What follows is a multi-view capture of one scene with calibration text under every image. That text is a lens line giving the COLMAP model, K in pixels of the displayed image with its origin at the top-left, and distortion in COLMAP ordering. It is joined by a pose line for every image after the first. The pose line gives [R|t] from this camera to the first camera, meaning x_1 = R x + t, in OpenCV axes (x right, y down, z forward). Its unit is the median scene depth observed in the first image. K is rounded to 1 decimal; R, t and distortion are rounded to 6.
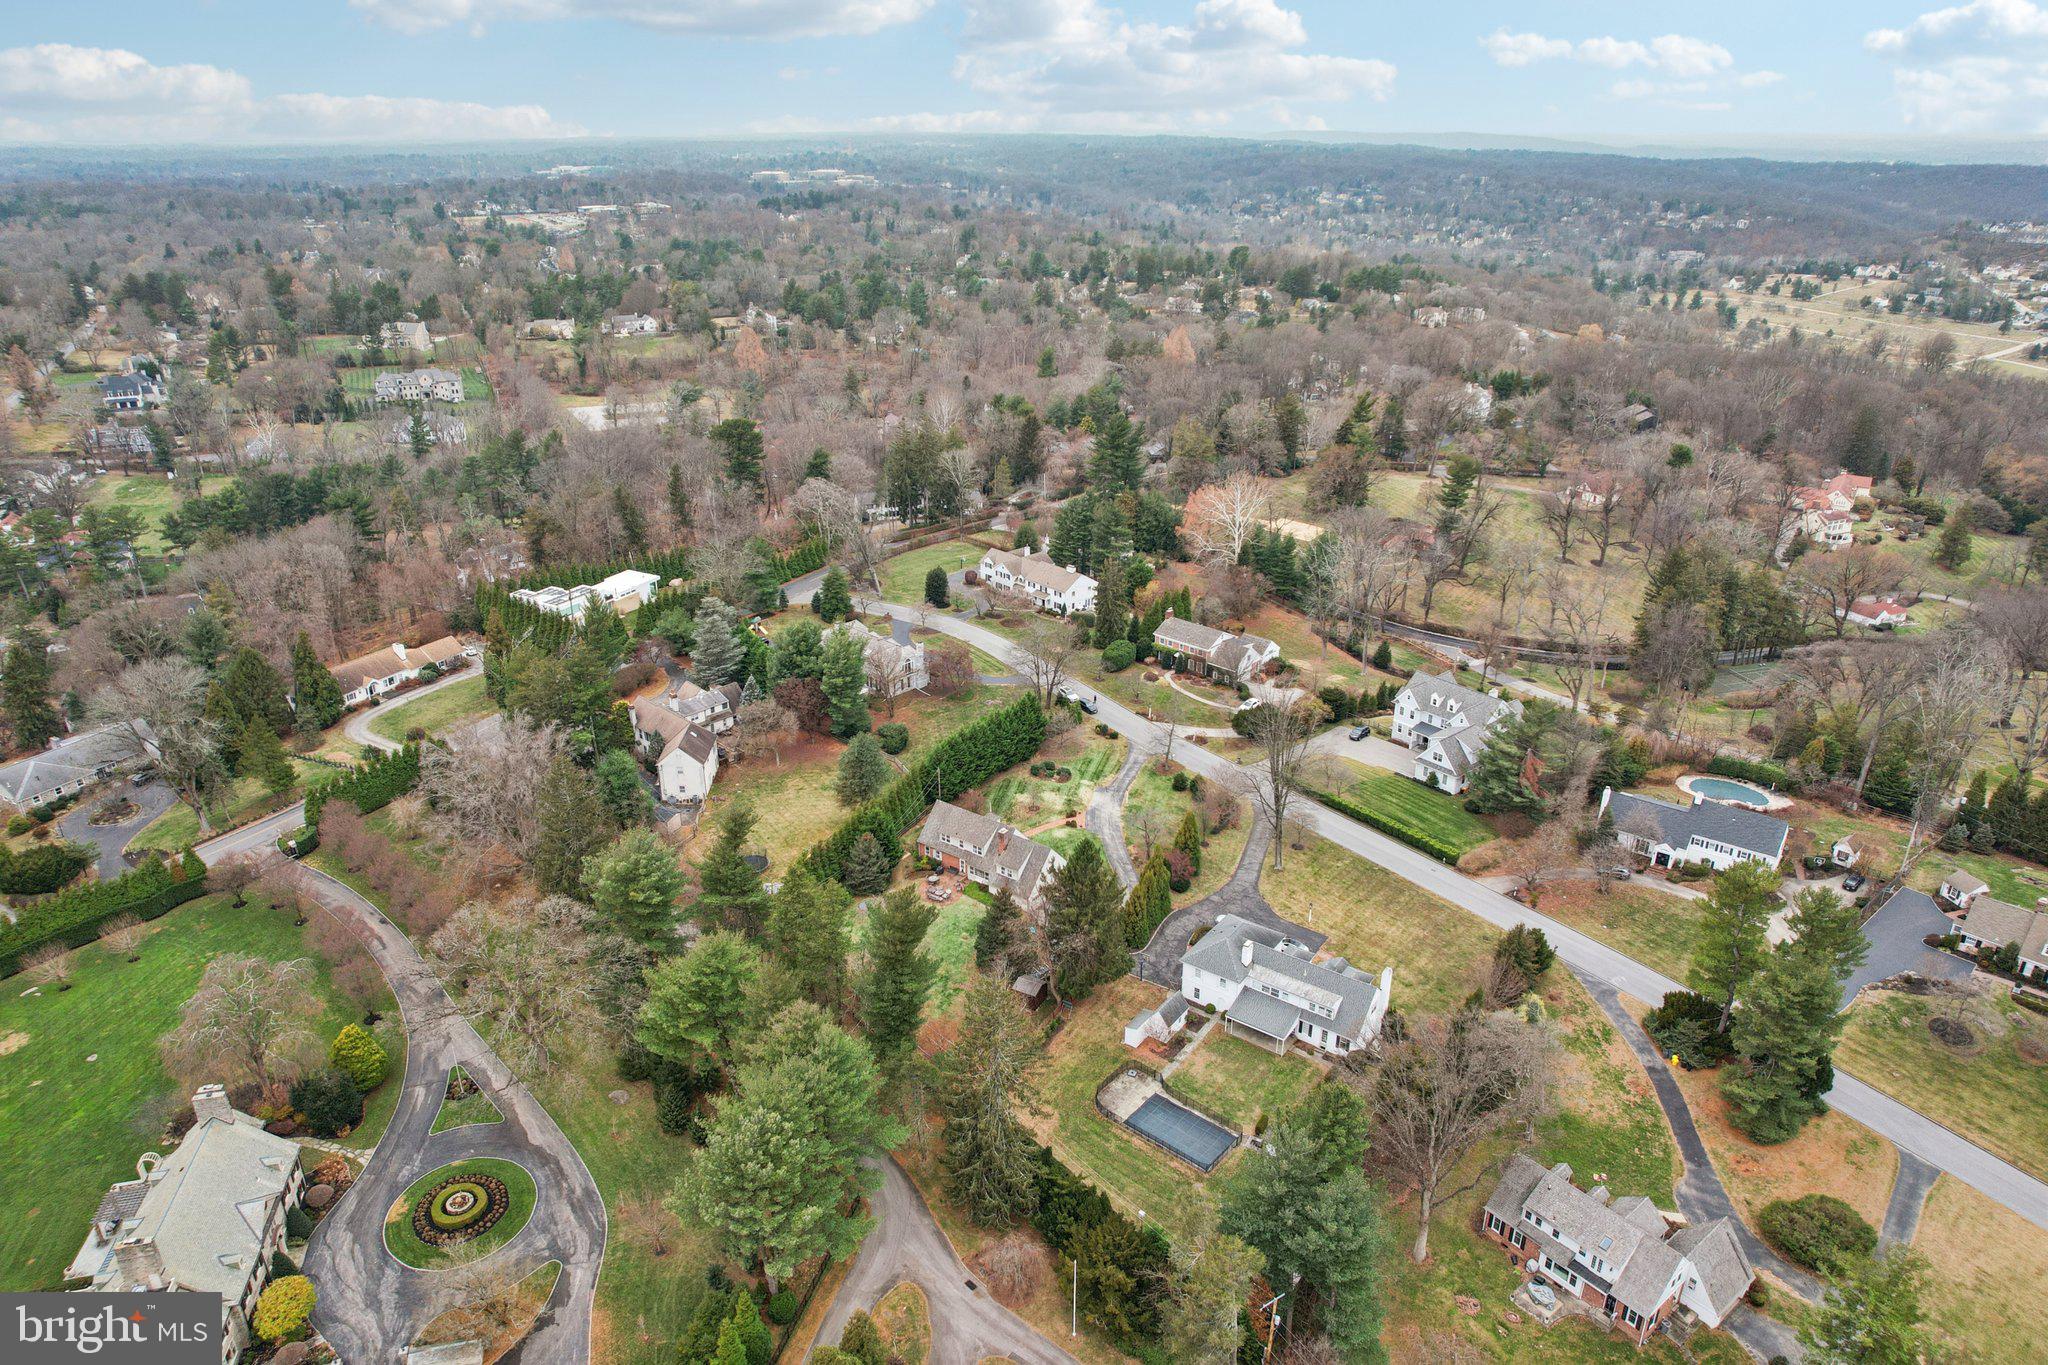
lens RADIAL K [[1304.6, 0, 1016.8], [0, 1304.6, 688.3], [0, 0, 1]] dist [-0.068720, 0.061163]
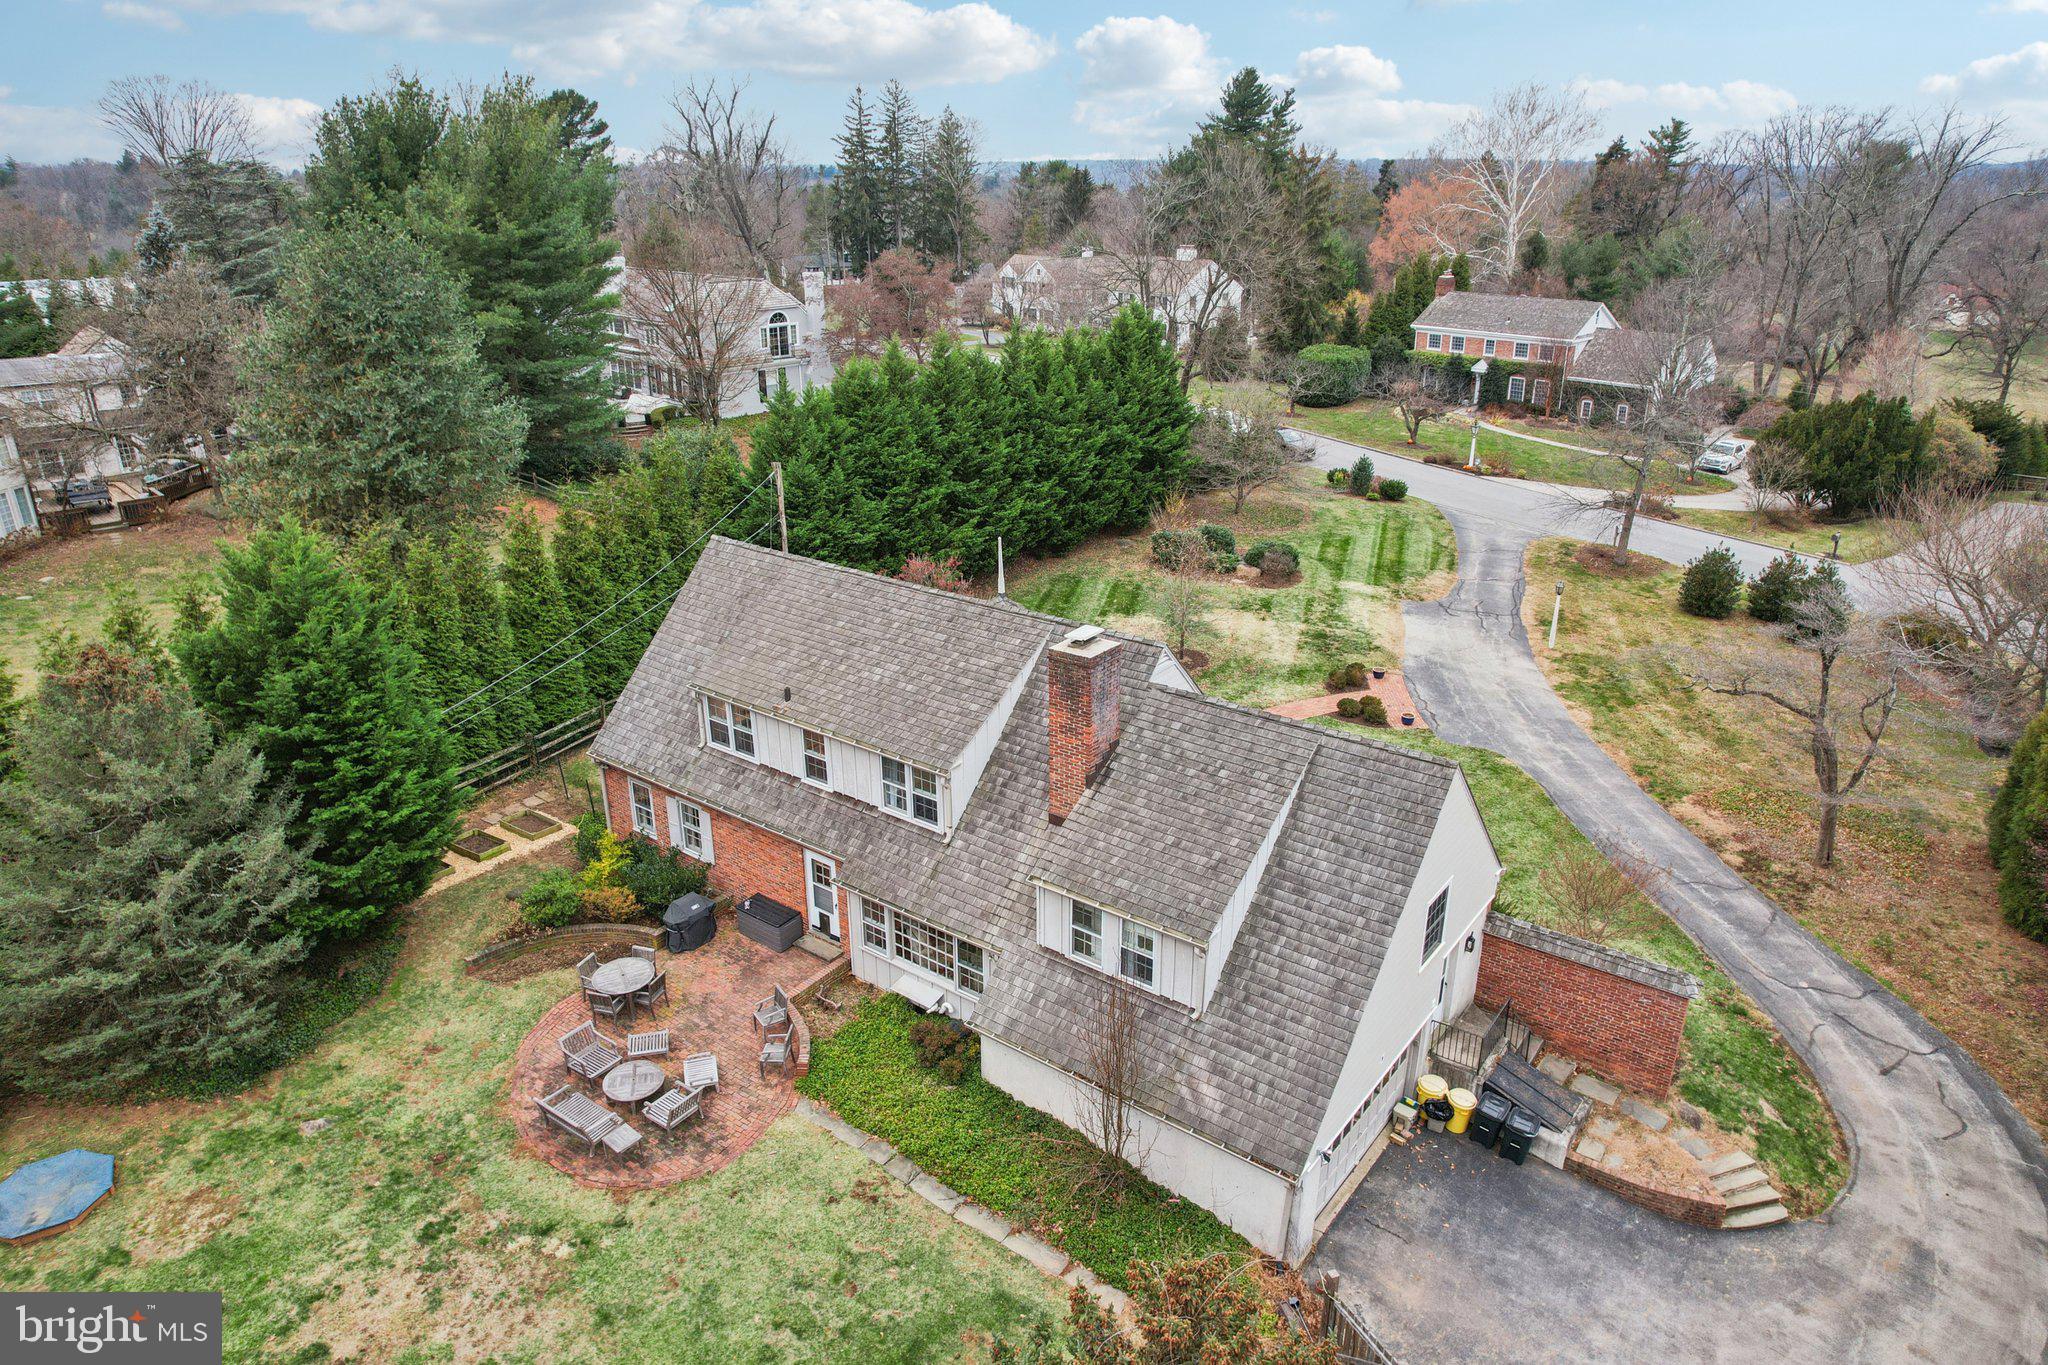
lens RADIAL K [[1317.6, 0, 1021.2], [0, 1317.6, 675.4], [0, 0, 1]] dist [-0.069151, 0.057451]
pose [[0.999879, 0.004168, -0.014983, -0.011821], [-0.004652, 0.999465, -0.032370, 0.090705], [0.014840, 0.032436, 0.999364, 0.664690]]
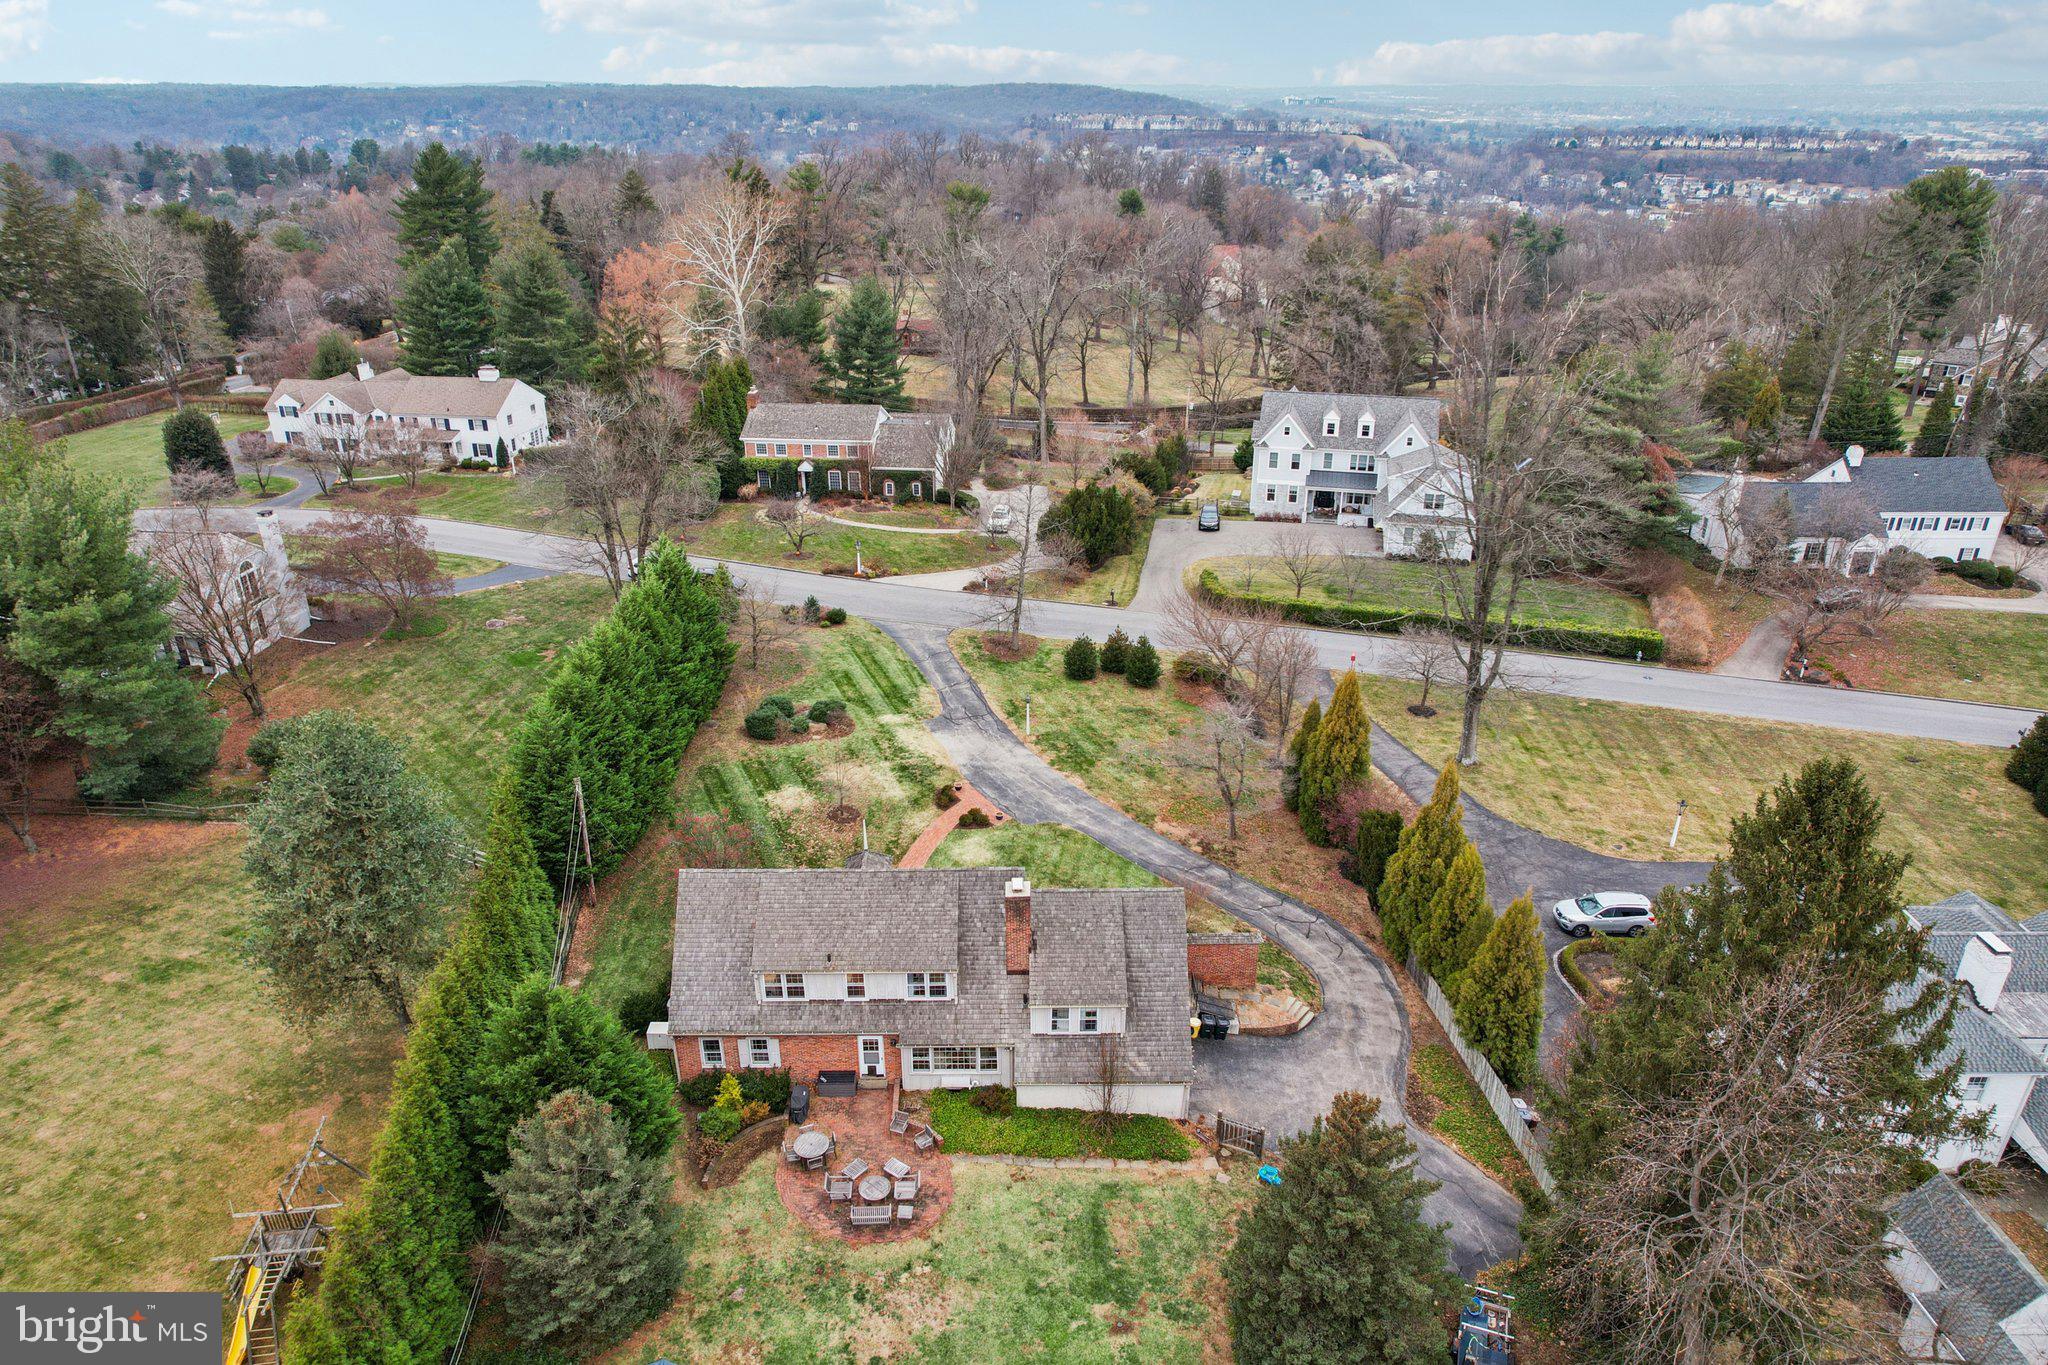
lens RADIAL K [[1325.3, 0, 1024.0], [0, 1325.3, 682.5], [0, 0, 1]] dist [-0.072414, 0.065295]
pose [[0.799443, -0.252313, 0.545188, -0.120891], [0.239594, 0.966135, 0.095796, 0.029502], [-0.550896, 0.054040, 0.832823, 0.584316]]
